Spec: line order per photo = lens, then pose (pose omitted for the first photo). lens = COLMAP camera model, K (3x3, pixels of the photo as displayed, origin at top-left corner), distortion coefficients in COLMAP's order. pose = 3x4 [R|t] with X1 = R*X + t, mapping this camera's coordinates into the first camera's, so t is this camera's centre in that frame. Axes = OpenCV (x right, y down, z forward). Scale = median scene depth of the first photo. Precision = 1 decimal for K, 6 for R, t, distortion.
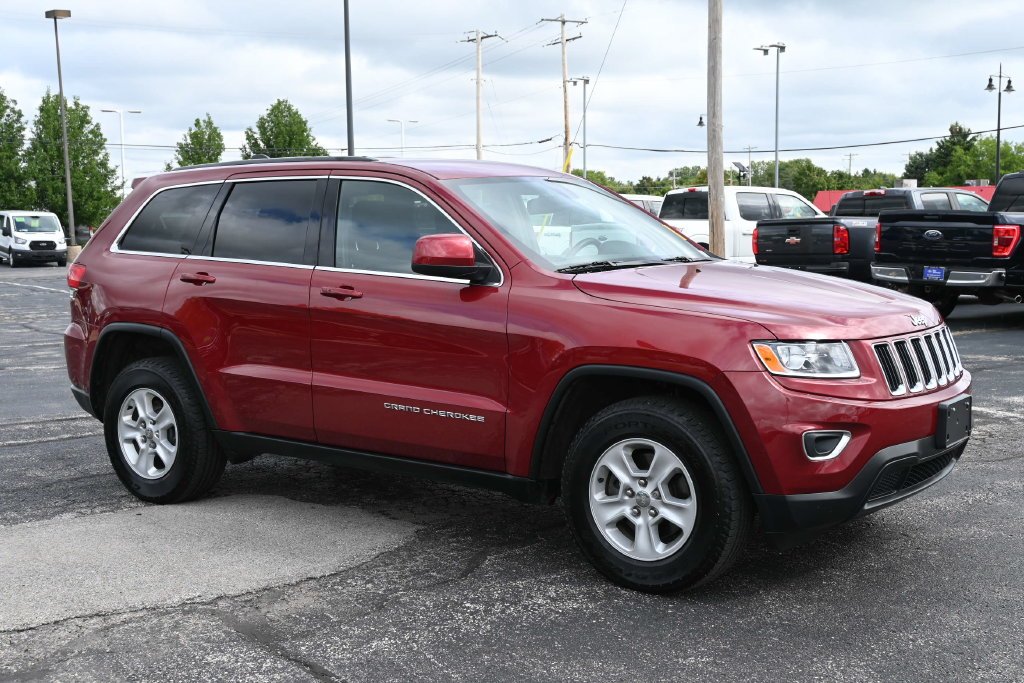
lens RADIAL K [[1262.8, 0, 512.0], [0, 1262.8, 341.5], [0, 0, 1]] dist [0.014534, -0.012747]
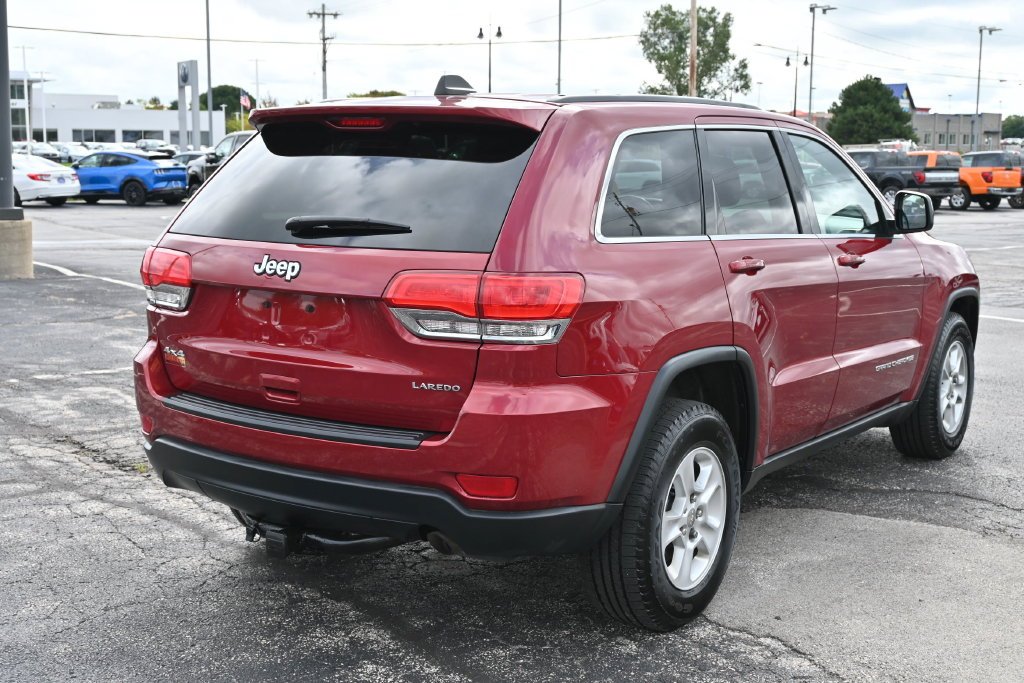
lens RADIAL K [[1262.8, 0, 512.0], [0, 1262.8, 341.5], [0, 0, 1]] dist [0.014534, -0.012747]
pose [[-0.005237, -0.136499, 0.990626, -1.107184], [0.090019, 0.986553, 0.136414, -0.135766], [-0.995926, 0.089890, 0.007121, 1.310339]]
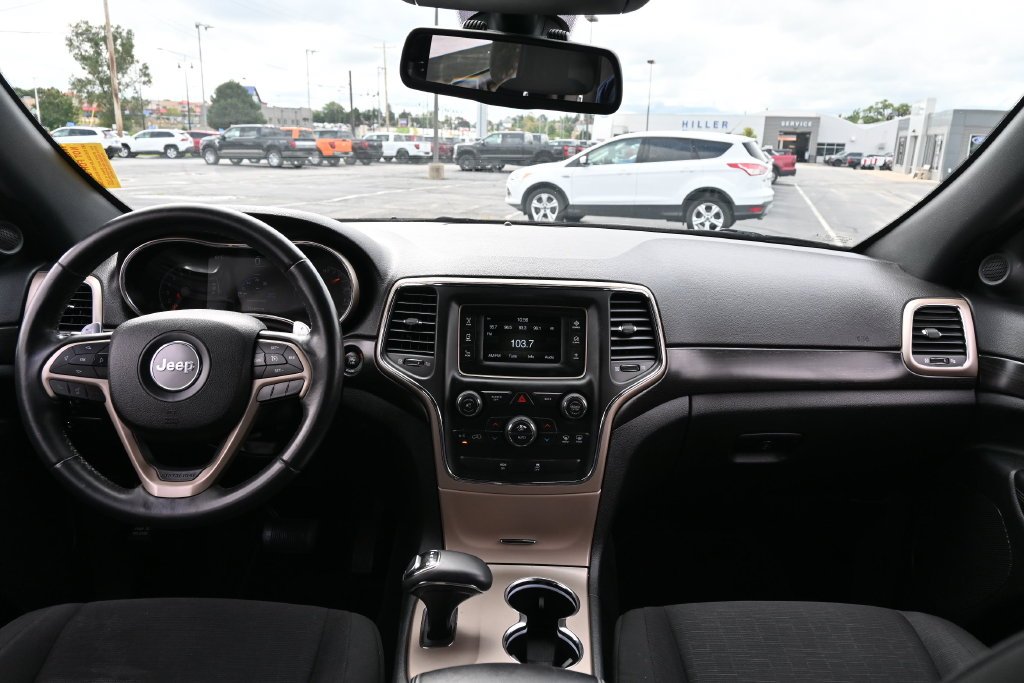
lens RADIAL K [[728.1, 0, 512.0], [0, 728.1, 341.5], [0, 0, 1]] dist [-0.004826, -0.007283]
pose [[-0.587203, -0.223990, 0.777831, -0.091231], [0.053159, 0.948204, 0.313183, -0.116427], [-0.807692, 0.225250, -0.544882, 1.231763]]
